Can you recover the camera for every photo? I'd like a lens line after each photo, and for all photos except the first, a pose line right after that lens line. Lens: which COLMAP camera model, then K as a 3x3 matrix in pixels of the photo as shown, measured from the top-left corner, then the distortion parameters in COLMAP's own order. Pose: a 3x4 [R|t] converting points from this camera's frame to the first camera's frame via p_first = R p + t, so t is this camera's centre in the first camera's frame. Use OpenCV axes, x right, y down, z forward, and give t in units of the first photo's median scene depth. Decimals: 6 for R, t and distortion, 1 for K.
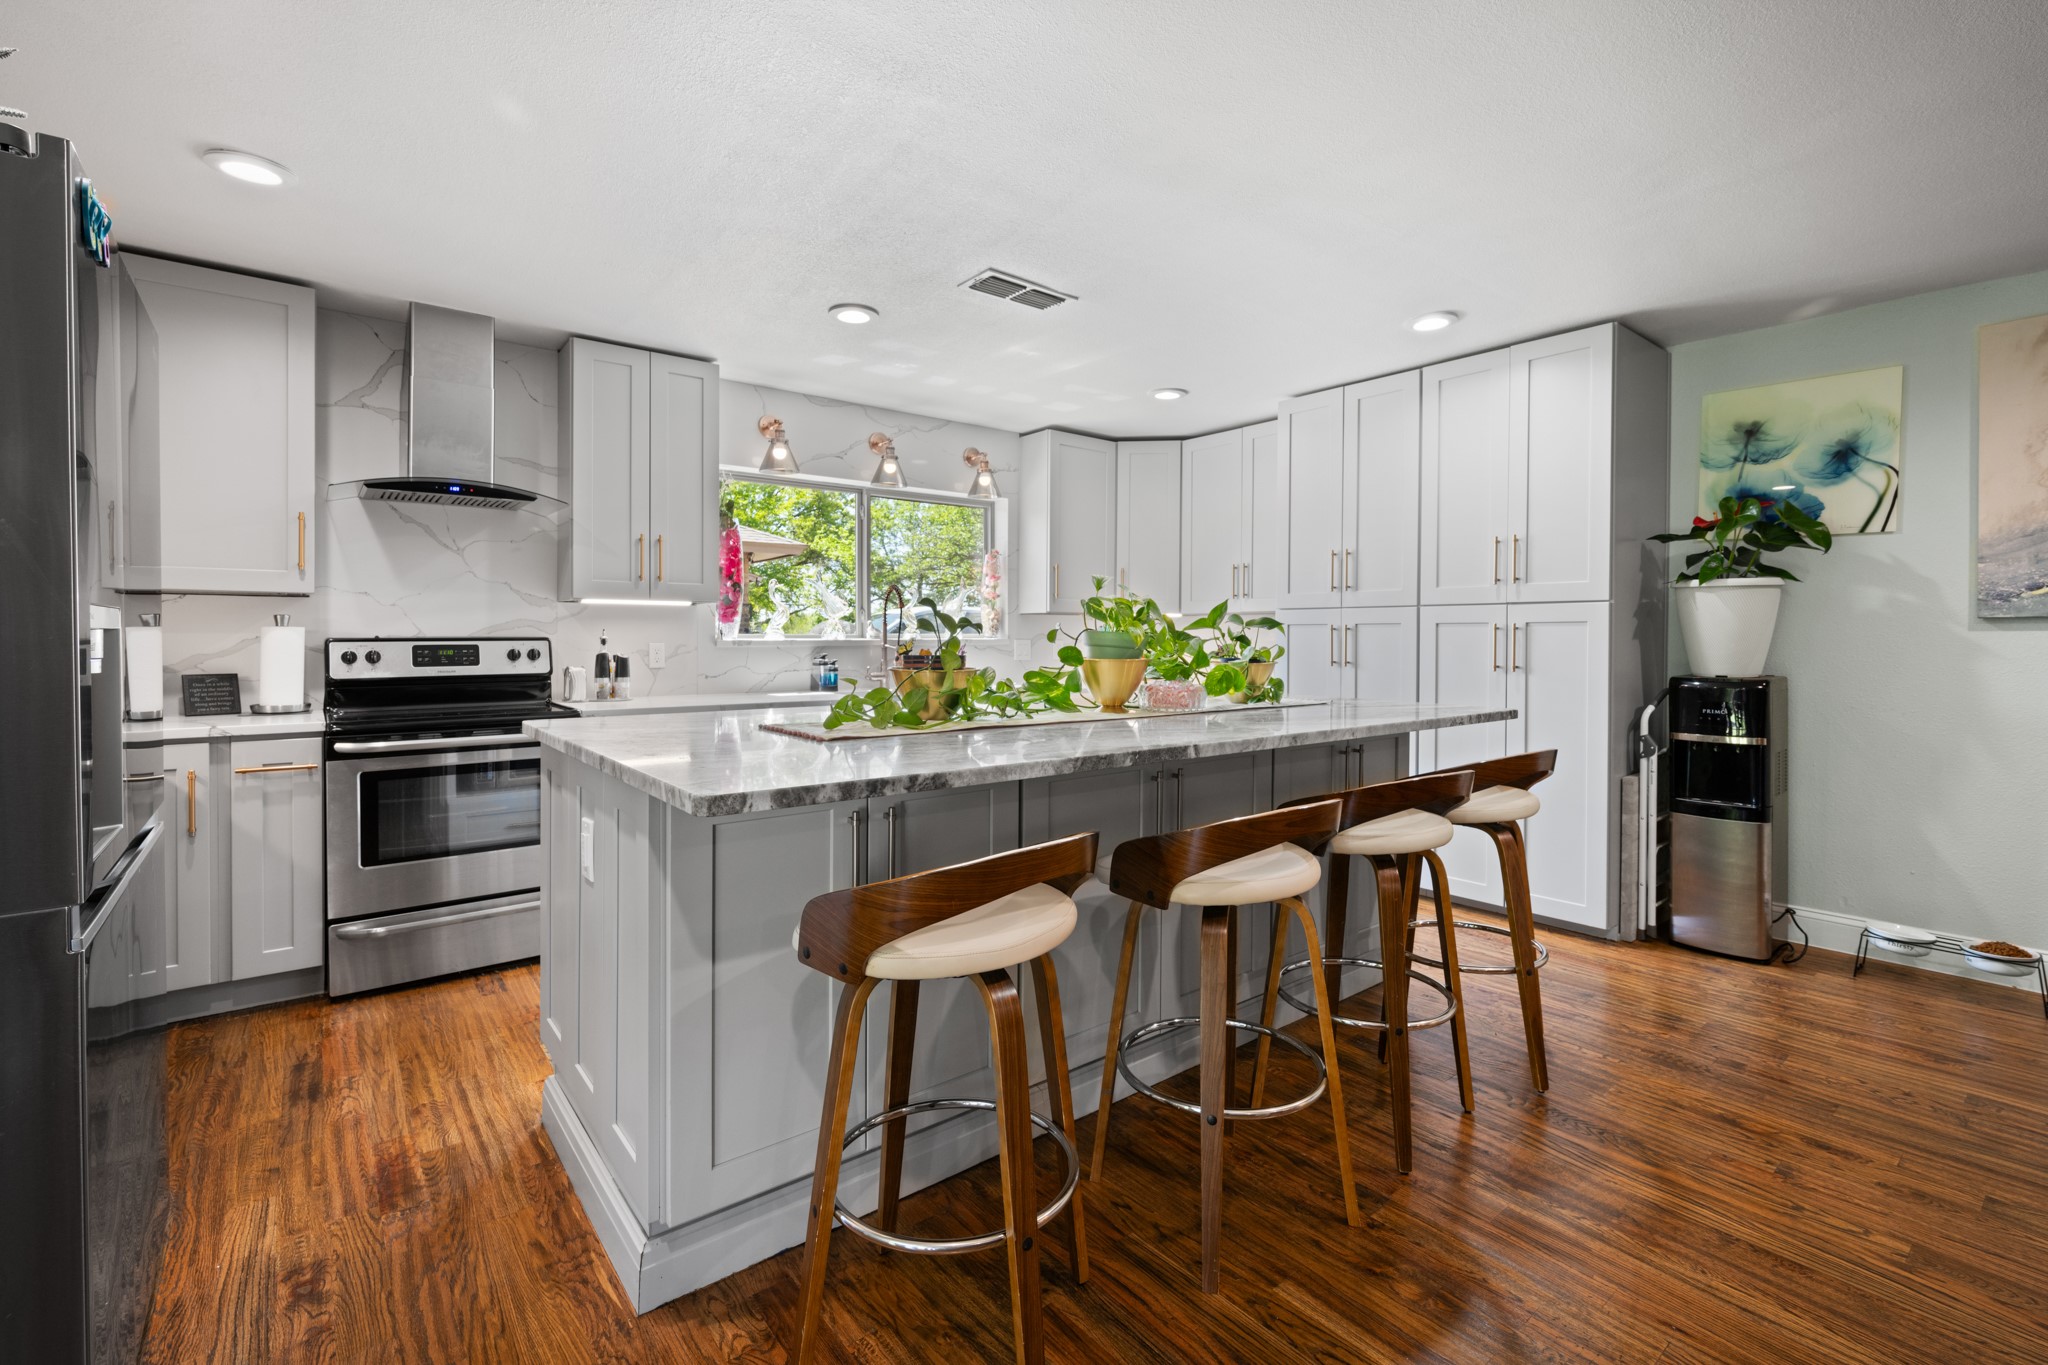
lens RADIAL K [[889.5, 0, 1042.8], [0, 889.5, 643.0], [0, 0, 1]] dist [0.002959, -0.000209]
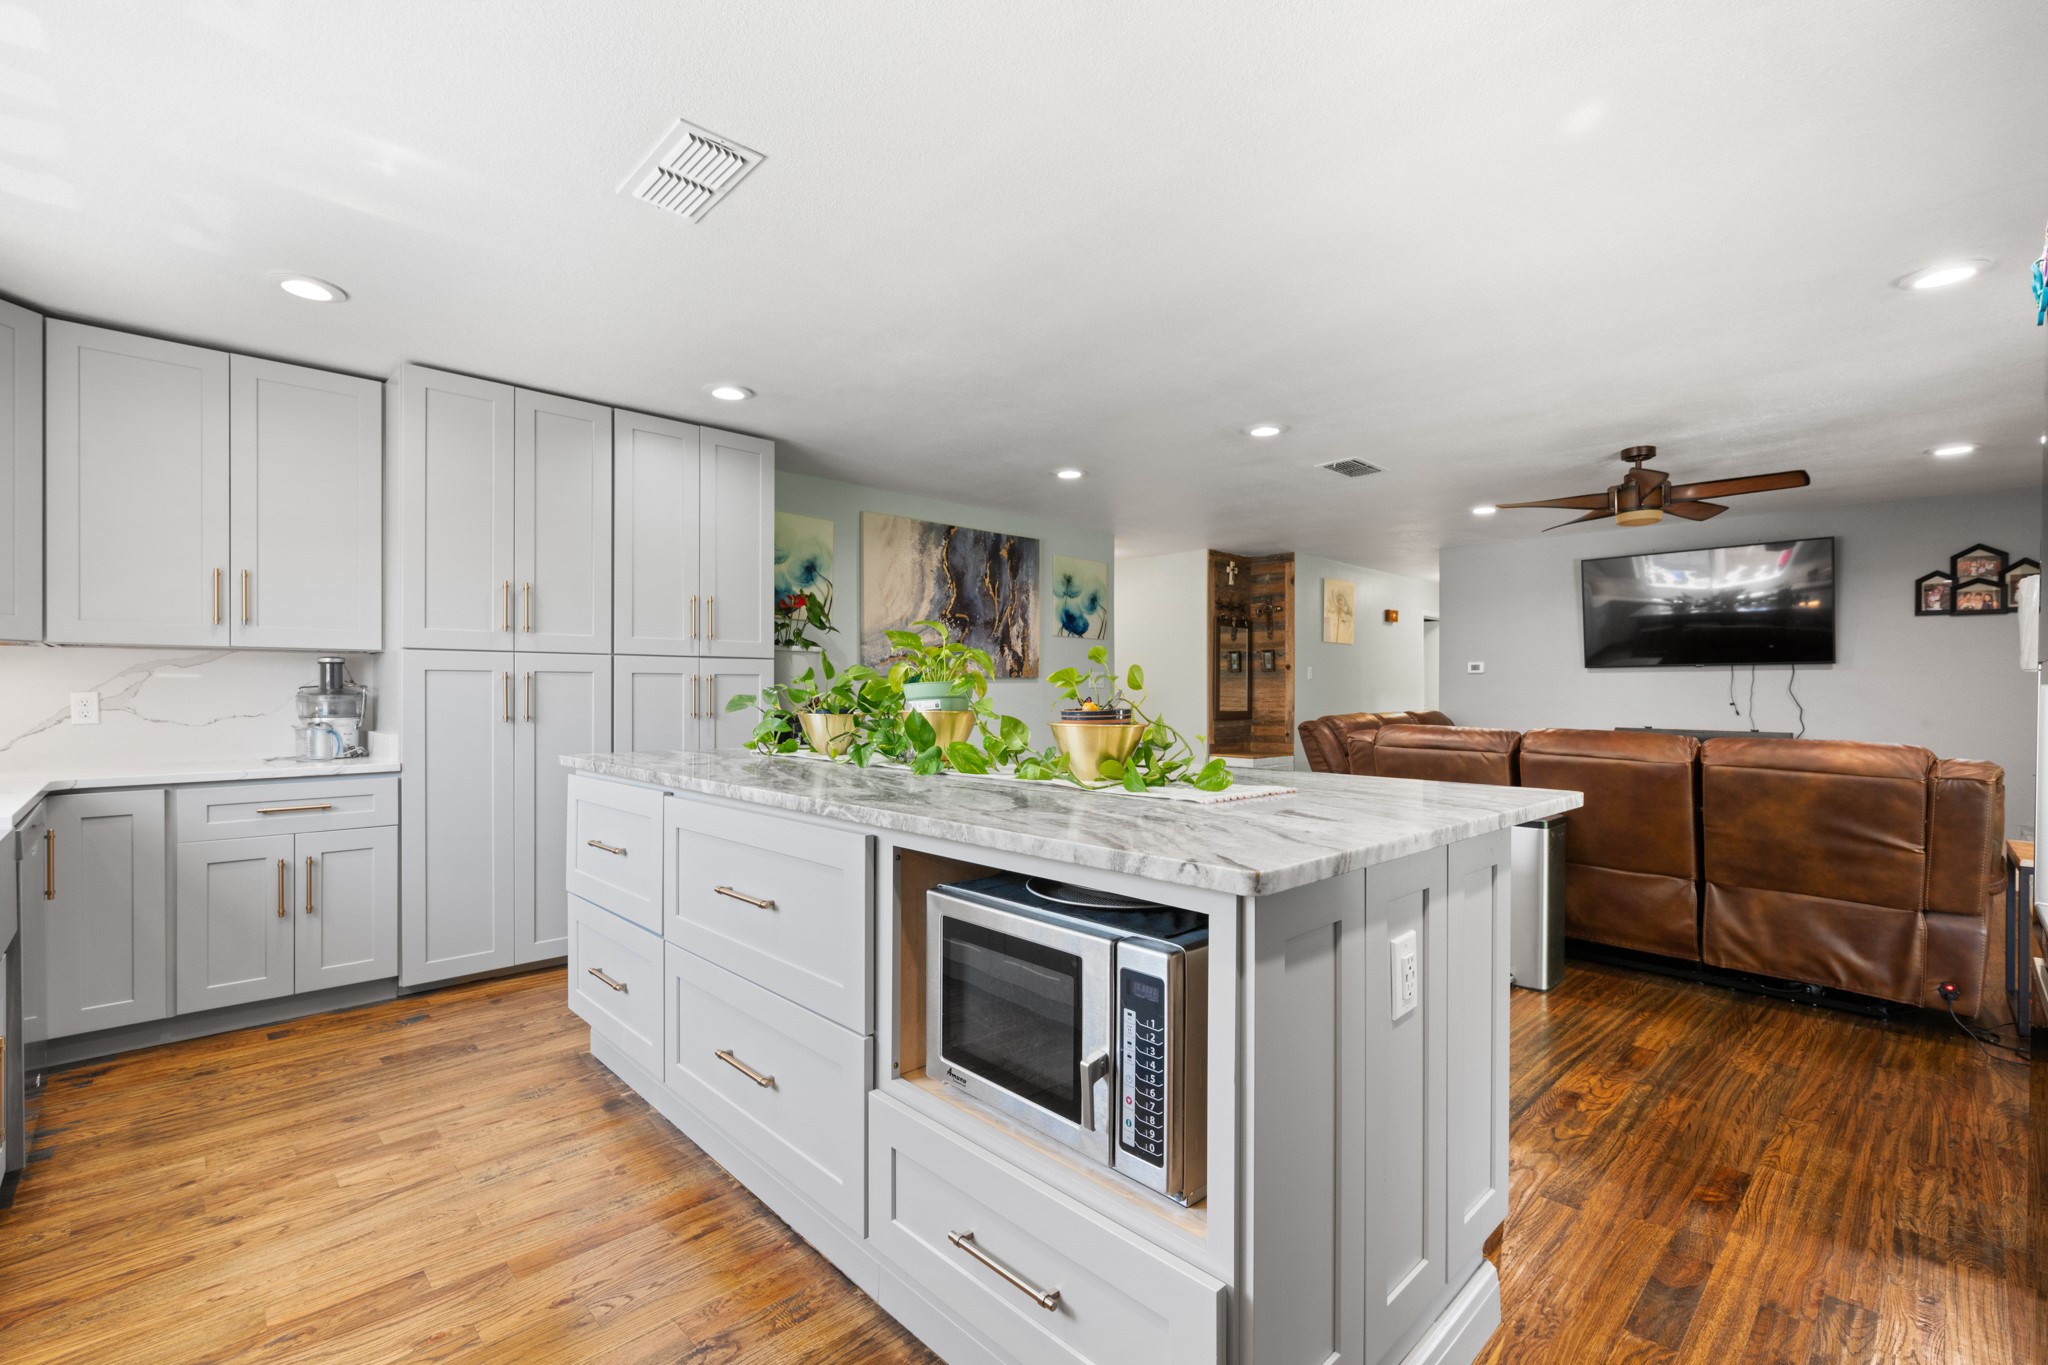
lens RADIAL K [[889.5, 0, 1020.0], [0, 889.5, 689.4], [0, 0, 1]] dist [0.002959, -0.000209]
pose [[-0.073901, -0.003274, 0.997260, -0.660746], [0.007383, 0.999965, 0.003830, -0.005269], [-0.997238, 0.007646, -0.073874, 0.738568]]
